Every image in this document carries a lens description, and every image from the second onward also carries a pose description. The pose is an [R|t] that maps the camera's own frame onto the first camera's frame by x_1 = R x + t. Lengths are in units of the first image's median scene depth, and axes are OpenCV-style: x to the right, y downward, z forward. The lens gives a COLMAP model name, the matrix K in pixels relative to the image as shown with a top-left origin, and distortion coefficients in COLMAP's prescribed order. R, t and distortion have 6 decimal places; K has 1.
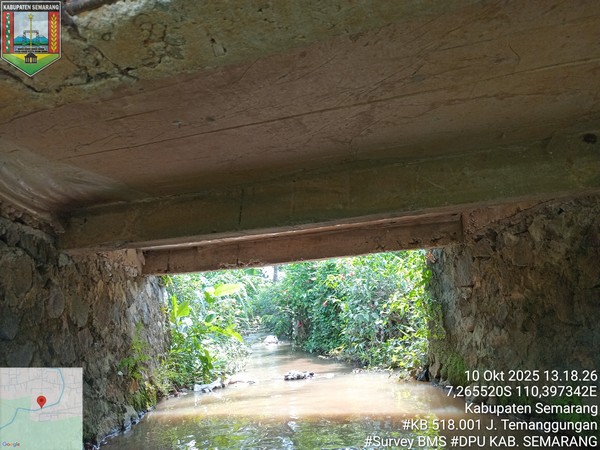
lens RADIAL K [[439.6, 0, 300.0], [0, 439.6, 225.0], [0, 0, 1]] dist [-0.010211, -0.008829]
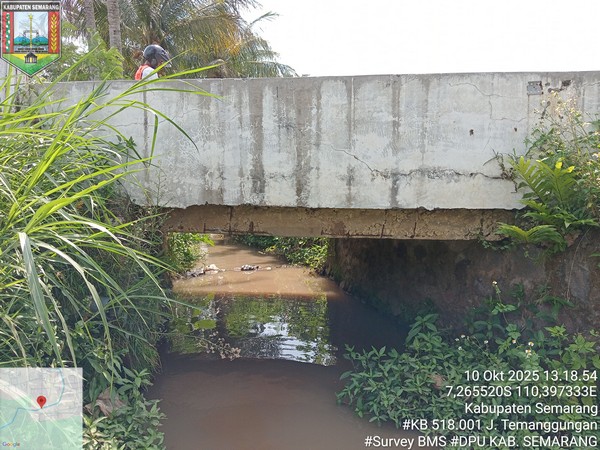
lens RADIAL K [[439.6, 0, 300.0], [0, 439.6, 225.0], [0, 0, 1]] dist [-0.010211, -0.008829]
pose [[0.982924, 0.048907, 0.177396, -0.125989], [-0.096370, 0.958070, 0.269841, -0.293008], [-0.156761, -0.282329, 0.946423, -0.582053]]
